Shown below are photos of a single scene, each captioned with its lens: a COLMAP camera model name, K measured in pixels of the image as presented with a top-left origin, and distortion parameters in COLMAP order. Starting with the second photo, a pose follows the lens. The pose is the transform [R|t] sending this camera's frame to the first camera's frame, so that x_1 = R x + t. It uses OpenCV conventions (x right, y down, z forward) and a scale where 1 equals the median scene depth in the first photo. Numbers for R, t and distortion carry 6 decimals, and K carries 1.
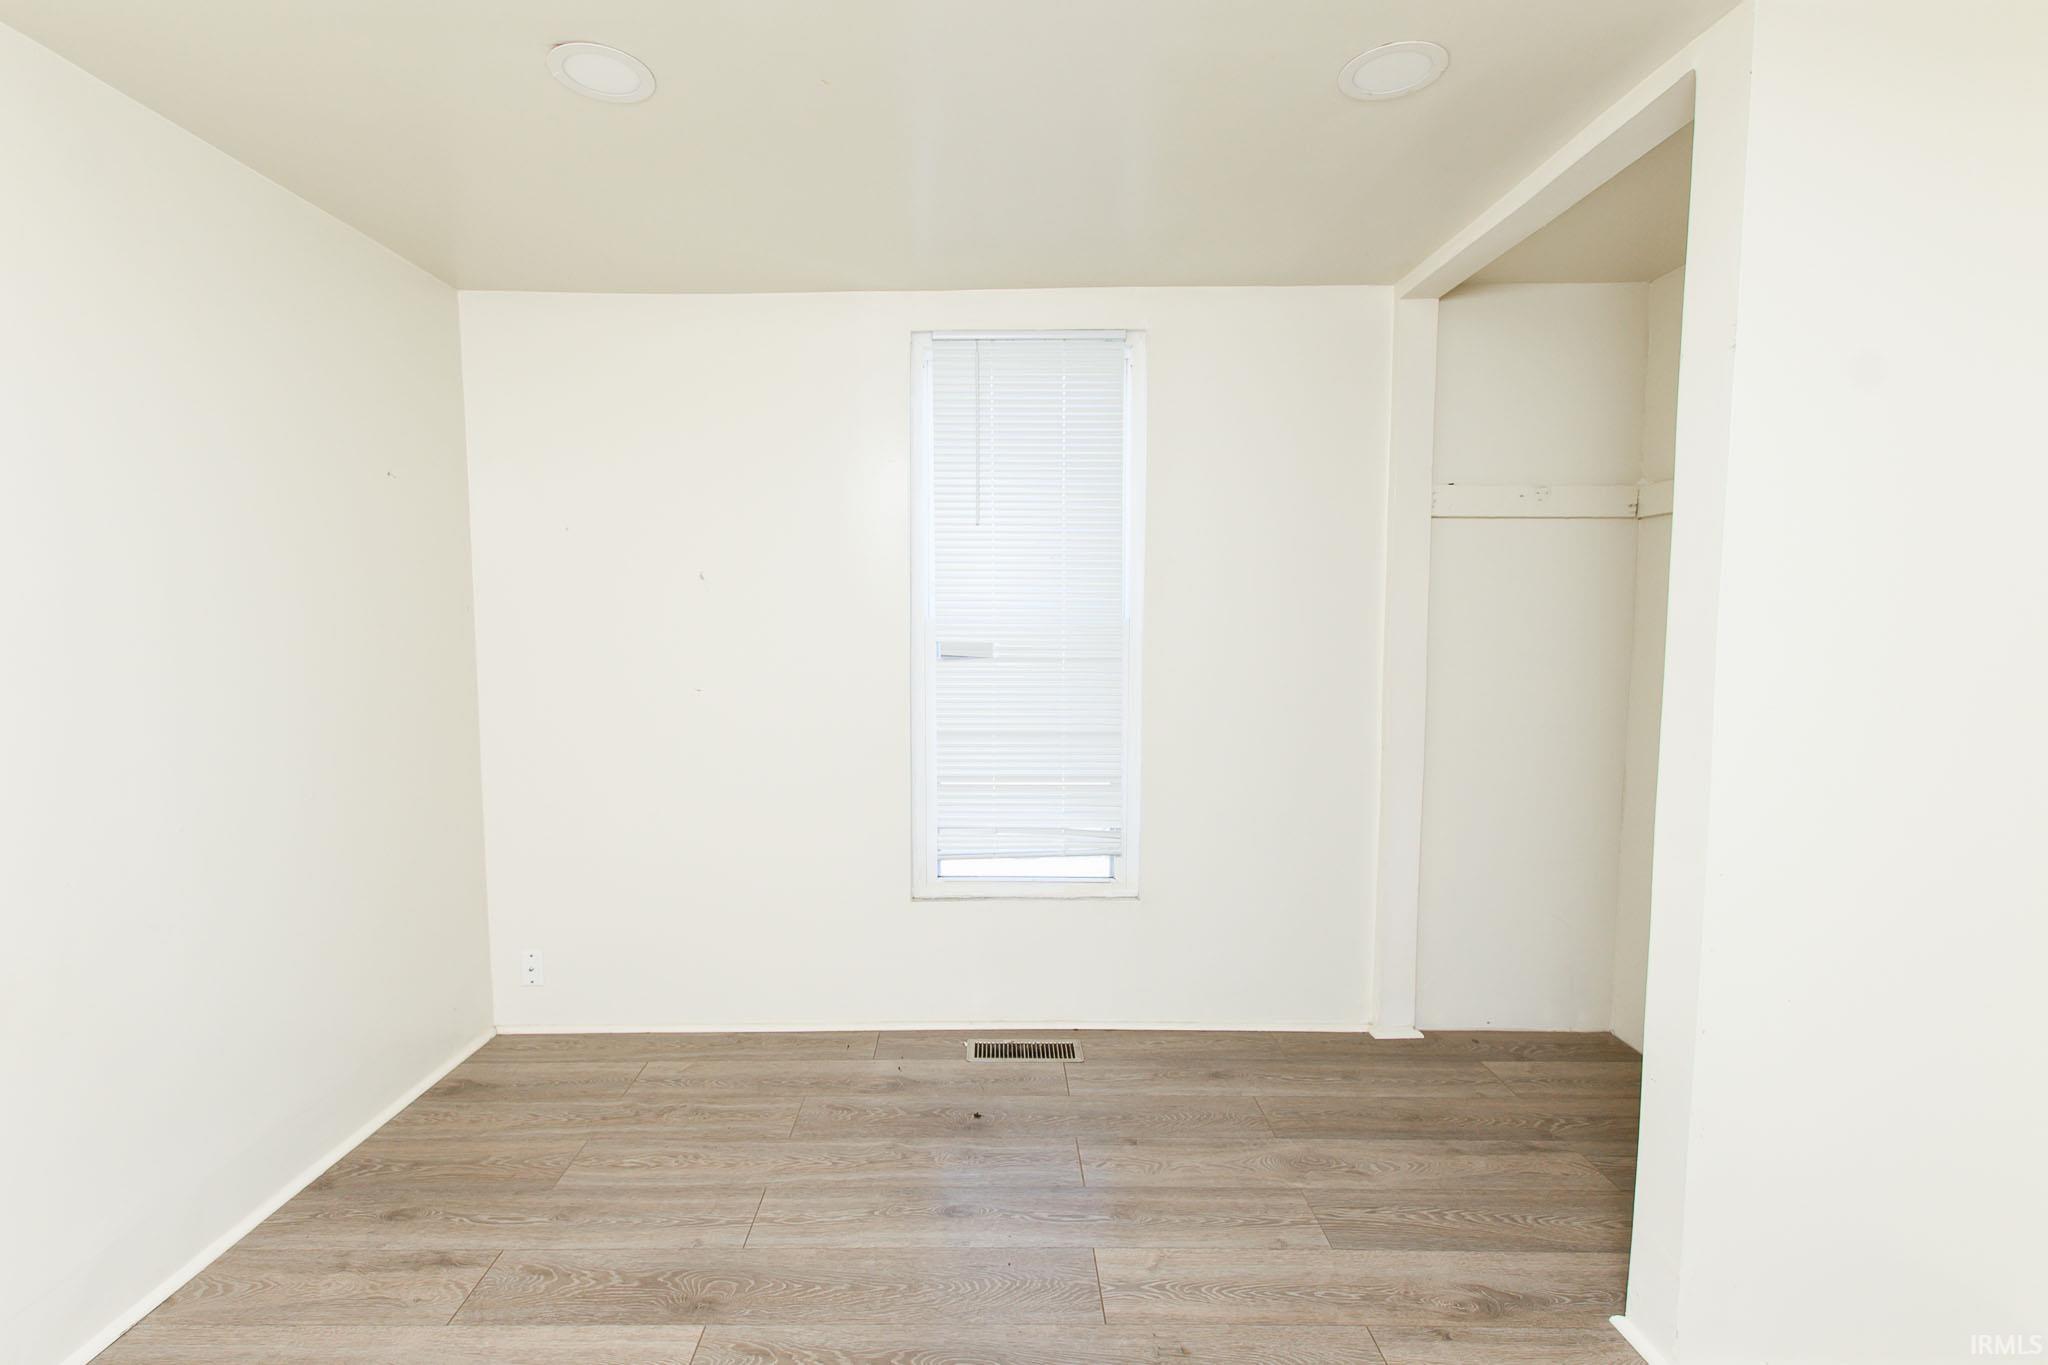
lens RADIAL K [[941.7, 0, 982.2], [0, 941.7, 693.9], [0, 0, 1]] dist [0.007569, -0.003572]
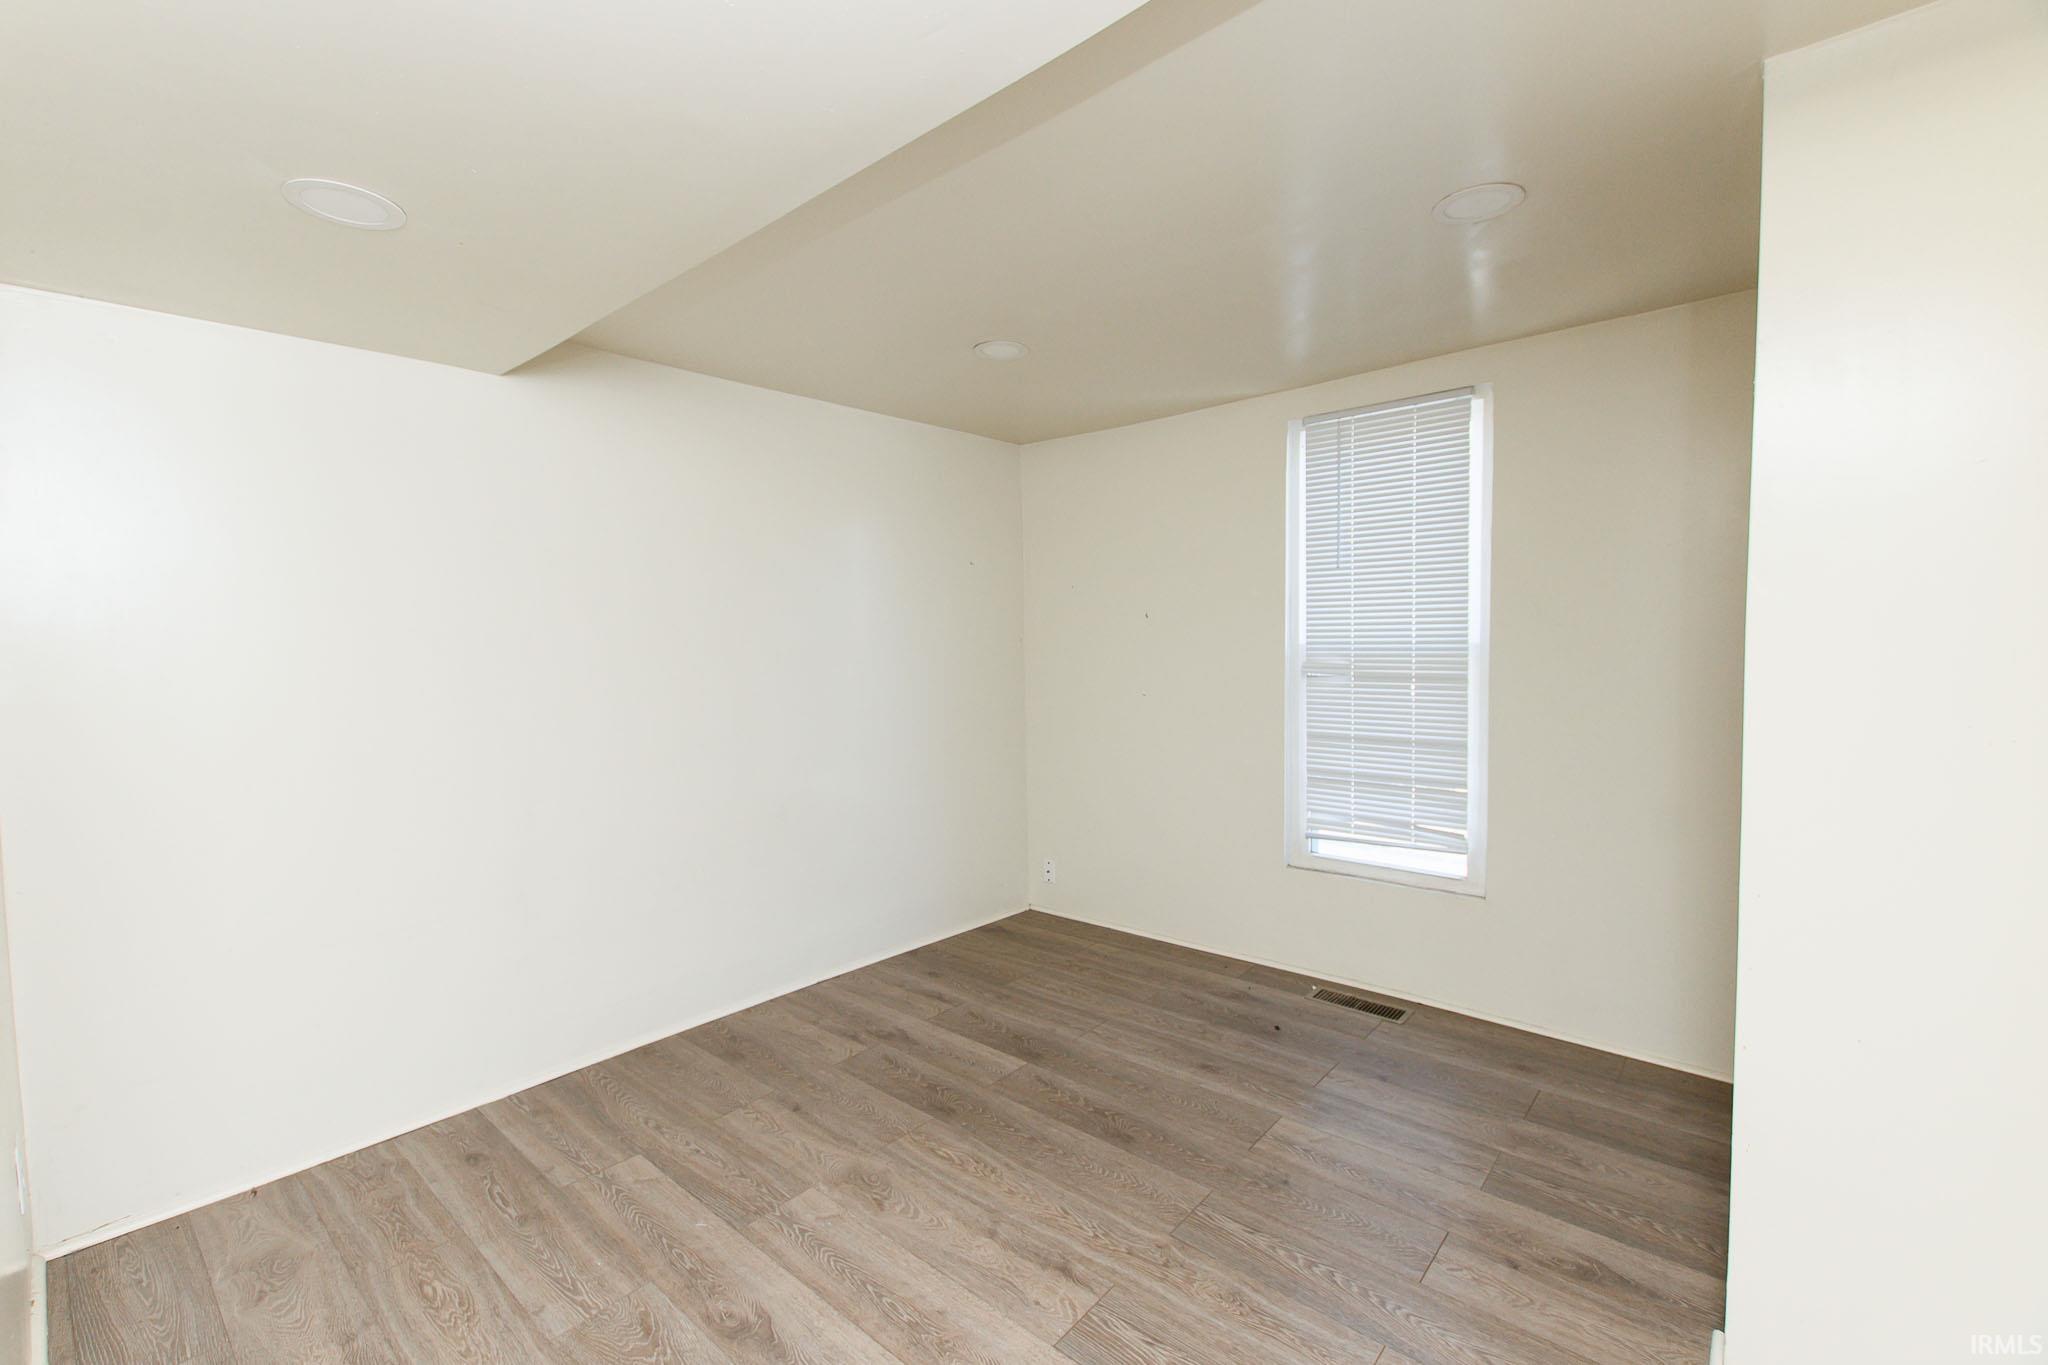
lens RADIAL K [[888.3, 0, 1001.3], [0, 888.3, 684.6], [0, 0, 1]] dist [0.011123, -0.008393]
pose [[0.745224, 0.025167, -0.666339, 0.539477], [-0.045440, 0.998881, -0.013093, 0.011916], [0.665264, 0.040036, 0.745534, -0.186407]]
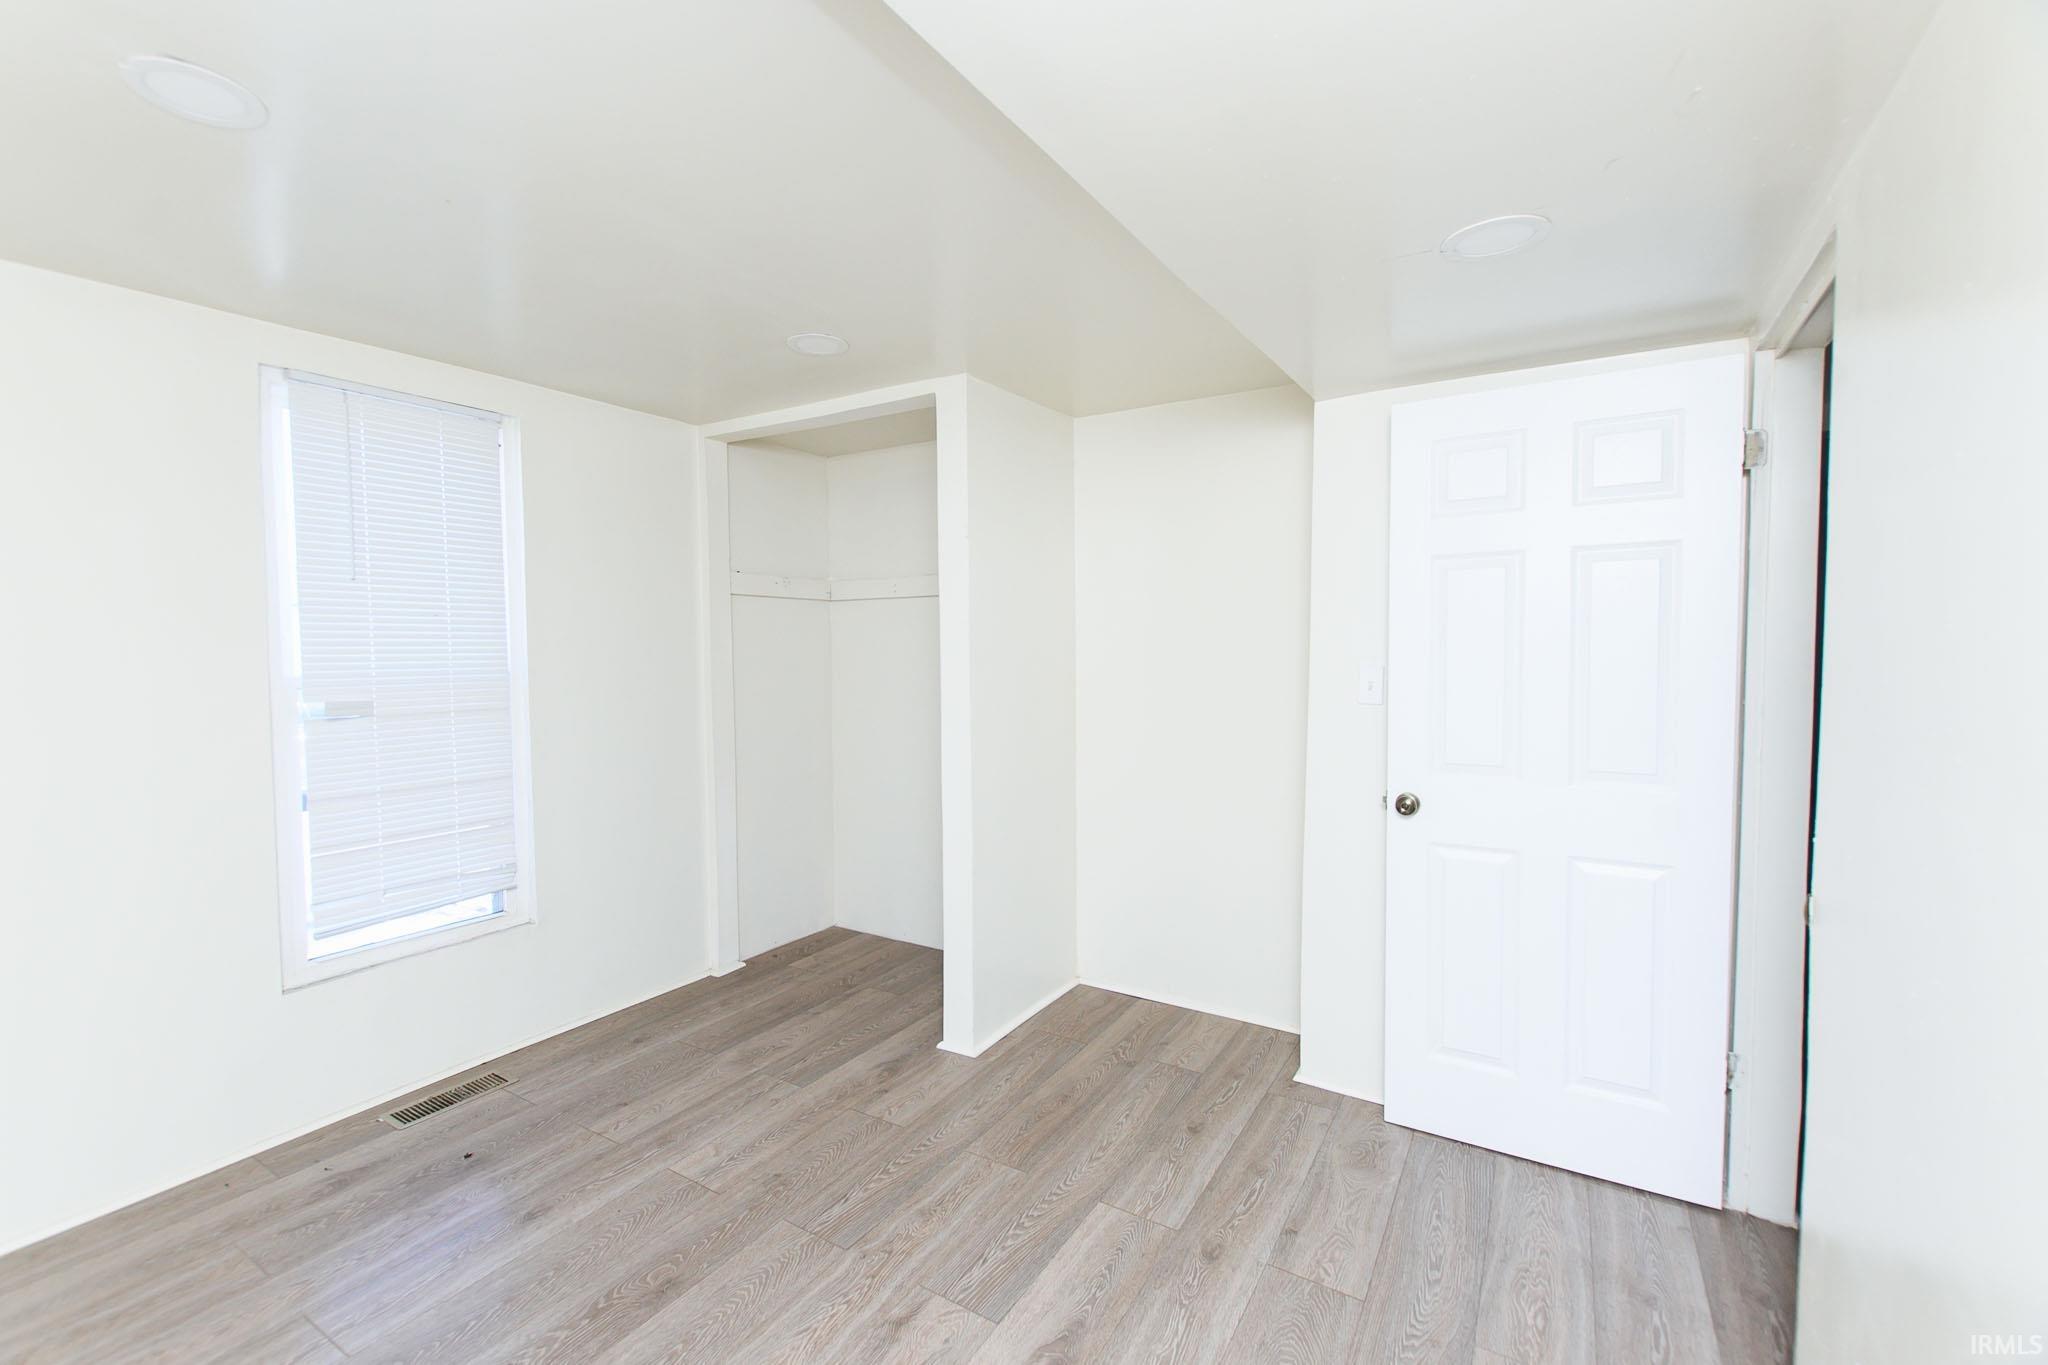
lens RADIAL K [[888.3, 0, 1011.1], [0, 888.3, 688.2], [0, 0, 1]] dist [0.011123, -0.008393]
pose [[0.514809, -0.043234, 0.856214, -0.541049], [0.077642, 0.996975, 0.003659, -0.022511], [-0.853782, 0.064594, 0.516608, -0.049354]]
